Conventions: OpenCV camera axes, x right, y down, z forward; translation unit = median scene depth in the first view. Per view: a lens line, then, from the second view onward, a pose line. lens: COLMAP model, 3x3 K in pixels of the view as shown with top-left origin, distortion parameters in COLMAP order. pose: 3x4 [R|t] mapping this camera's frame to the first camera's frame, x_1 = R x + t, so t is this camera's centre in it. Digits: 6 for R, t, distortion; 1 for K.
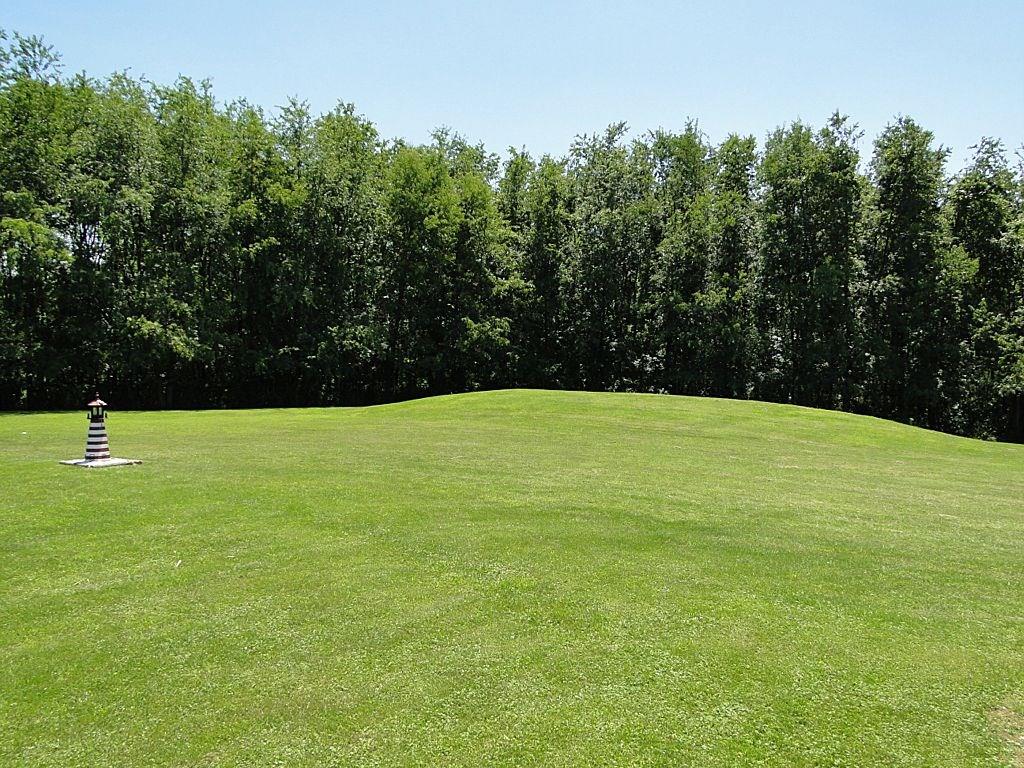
lens RADIAL K [[808.9, 0, 512.0], [0, 808.9, 384.0], [0, 0, 1]] dist [-0.003083, -0.011197]
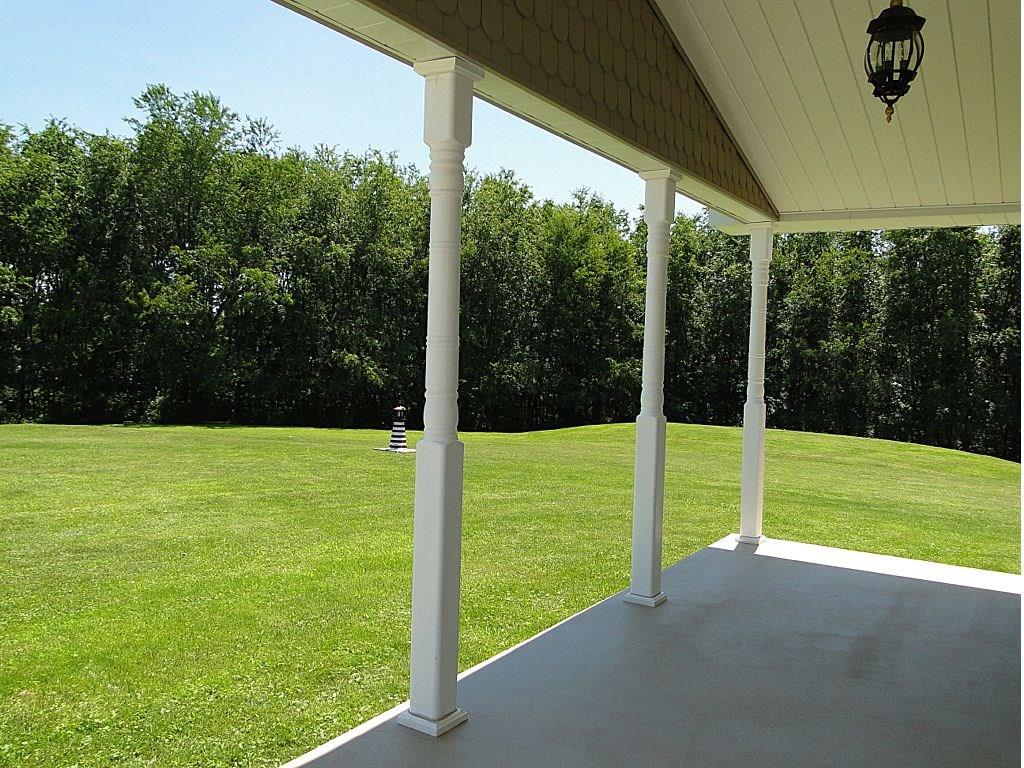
lens RADIAL K [[808.9, 0, 512.0], [0, 808.9, 384.0], [0, 0, 1]] dist [-0.003083, -0.011197]
pose [[0.992005, 0.028104, -0.123033, -0.050275], [-0.034589, 0.998105, -0.050899, 0.015879], [0.121370, 0.054748, 0.991096, -0.128217]]
